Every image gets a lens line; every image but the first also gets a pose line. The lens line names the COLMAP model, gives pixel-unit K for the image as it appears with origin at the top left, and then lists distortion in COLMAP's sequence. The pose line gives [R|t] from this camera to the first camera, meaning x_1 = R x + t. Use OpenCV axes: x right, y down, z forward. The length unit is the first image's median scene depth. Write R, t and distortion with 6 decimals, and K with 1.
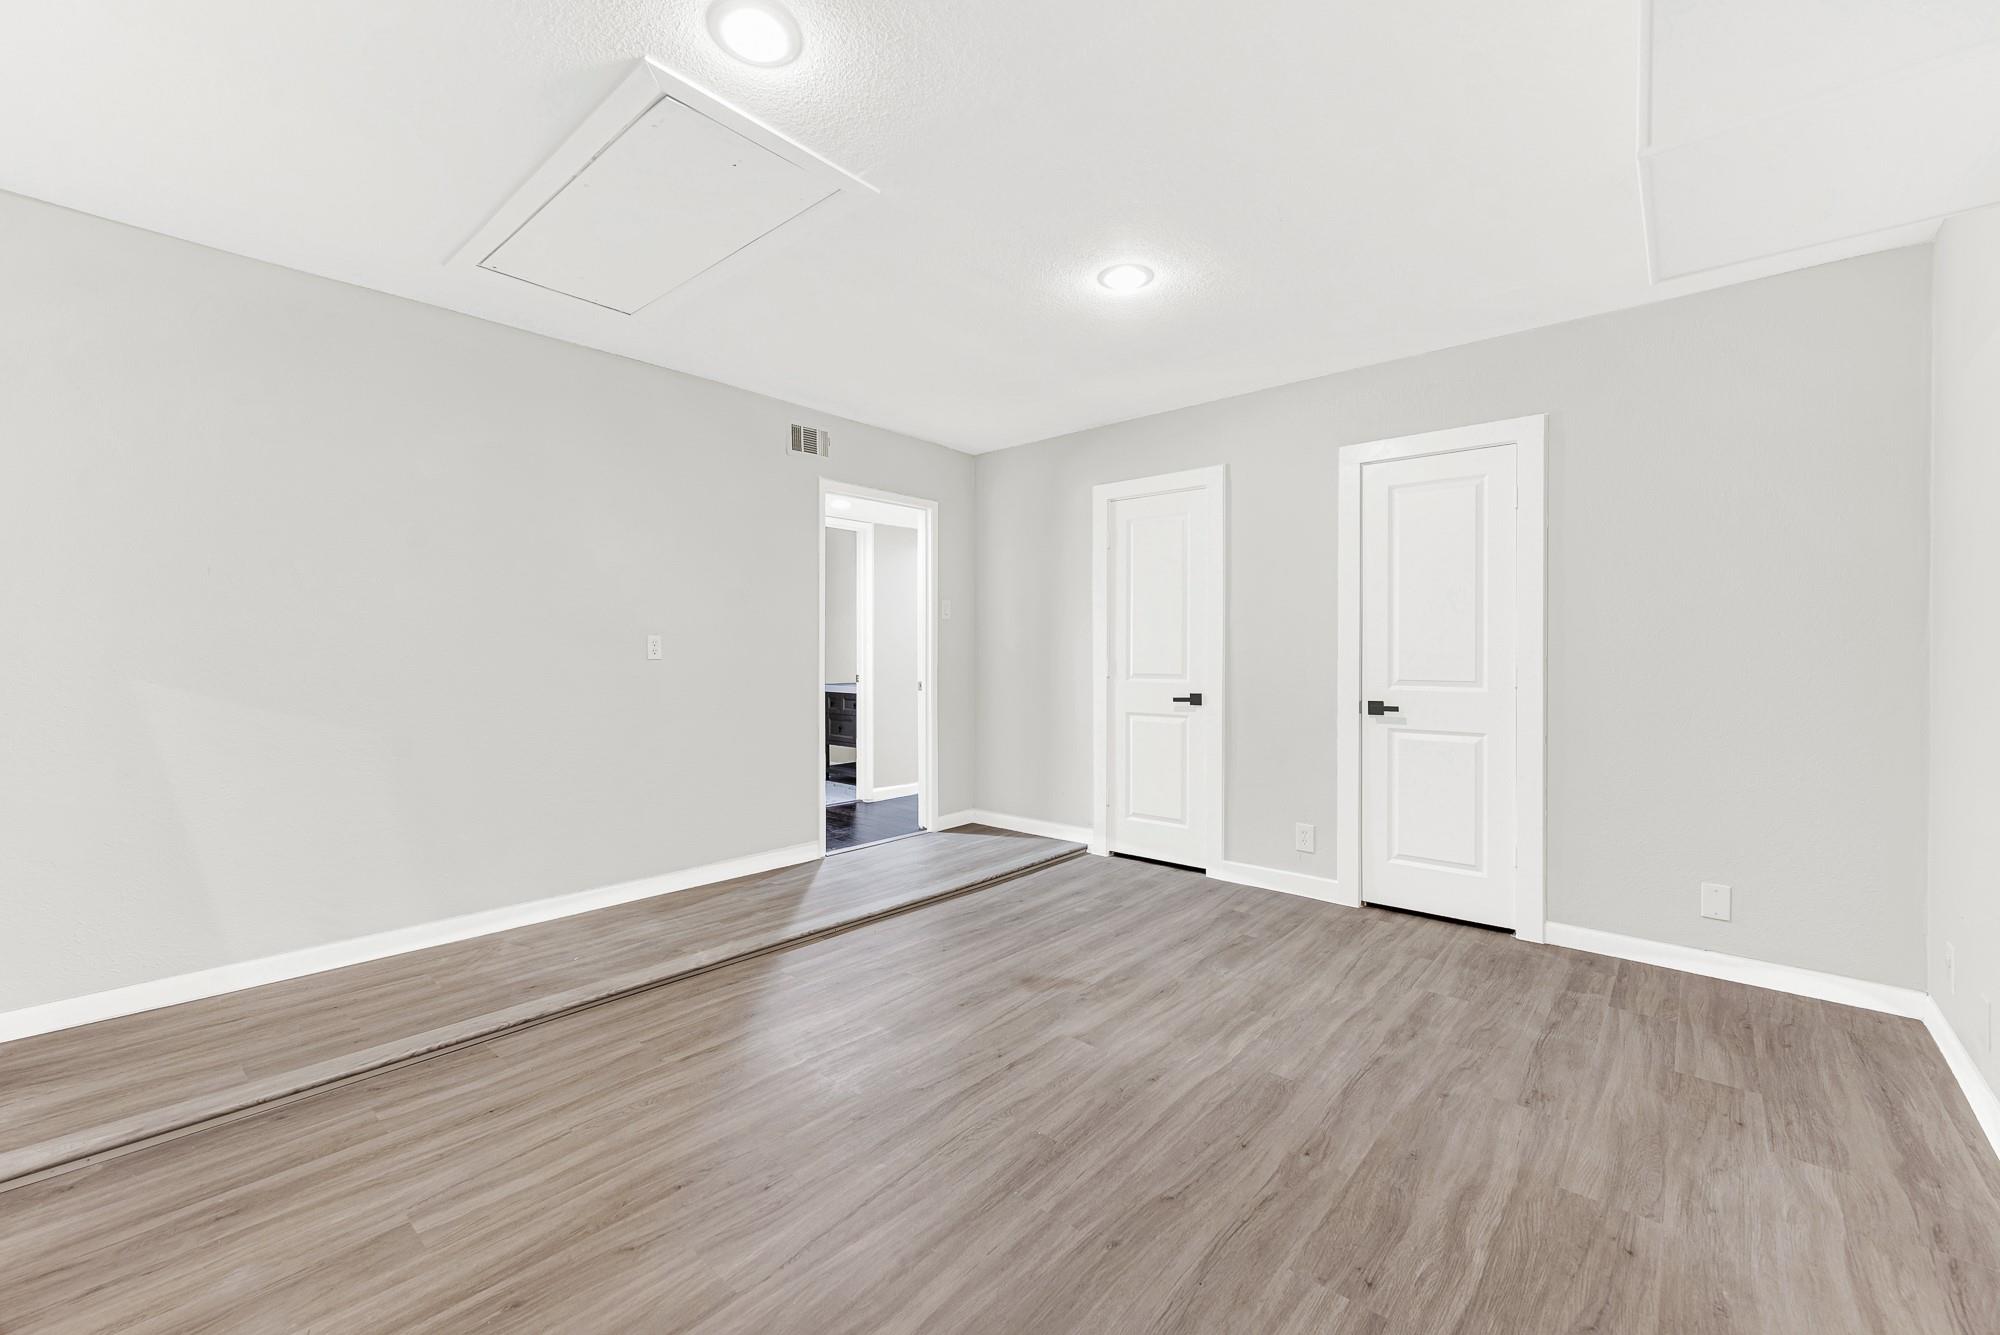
lens RADIAL K [[818.8, 0, 998.4], [0, 818.8, 661.3], [0, 0, 1]] dist [-0.000554, -0.000043]
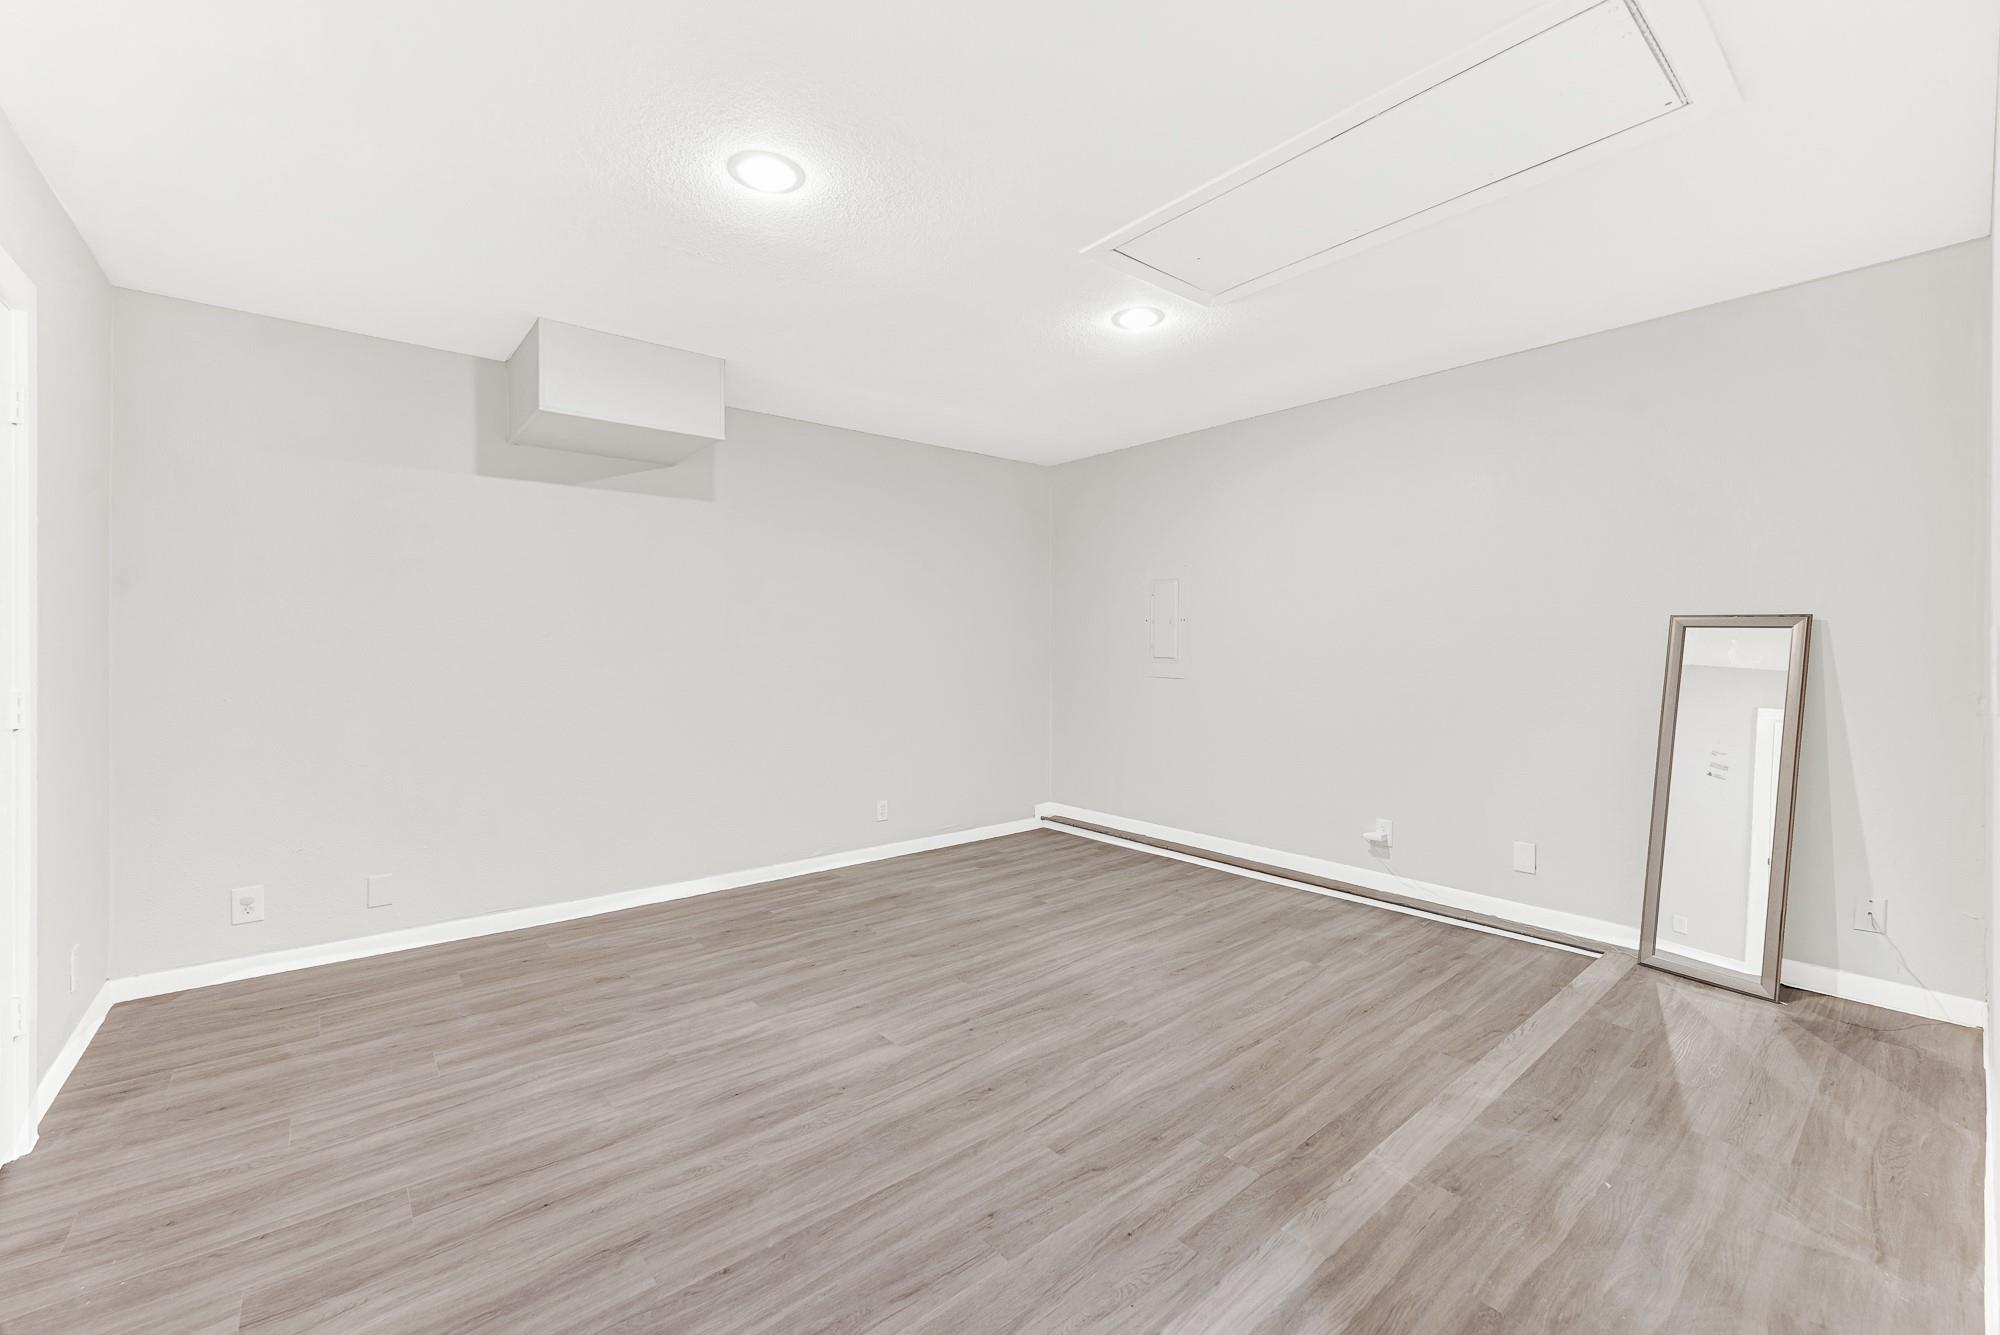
lens RADIAL K [[818.8, 0, 1003.3], [0, 818.8, 659.8], [0, 0, 1]] dist [-0.000554, -0.000043]
pose [[-0.986415, -0.003842, 0.164226, -0.210631], [-0.000322, 0.999770, 0.021453, -0.040076], [-0.164271, 0.021109, -0.986189, 1.977165]]
